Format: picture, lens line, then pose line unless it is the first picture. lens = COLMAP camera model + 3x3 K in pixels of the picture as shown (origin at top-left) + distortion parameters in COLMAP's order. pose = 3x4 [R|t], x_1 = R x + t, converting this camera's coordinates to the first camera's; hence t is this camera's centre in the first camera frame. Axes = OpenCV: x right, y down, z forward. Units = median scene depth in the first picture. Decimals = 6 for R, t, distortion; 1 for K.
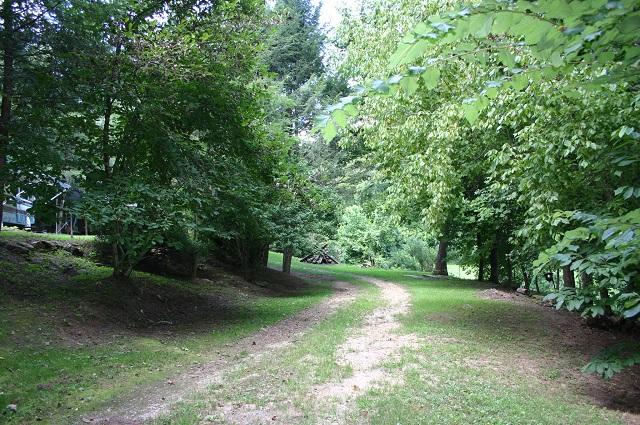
lens RADIAL K [[510.5, 0, 320.0], [0, 510.5, 223.0], [0, 0, 1]] dist [-0.158427, 0.123018]
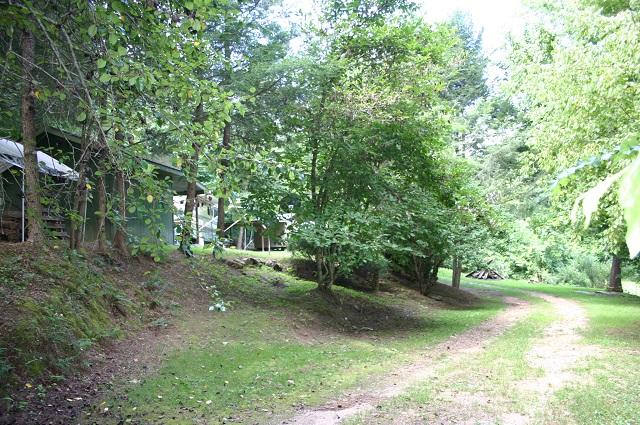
lens RADIAL K [[510.5, 0, 320.0], [0, 510.5, 223.0], [0, 0, 1]] dist [-0.158427, 0.123018]
pose [[0.955794, -0.015524, -0.293627, -0.043218], [0.007100, 0.999533, -0.029735, -0.009303], [0.293951, 0.026336, 0.955458, -0.114907]]
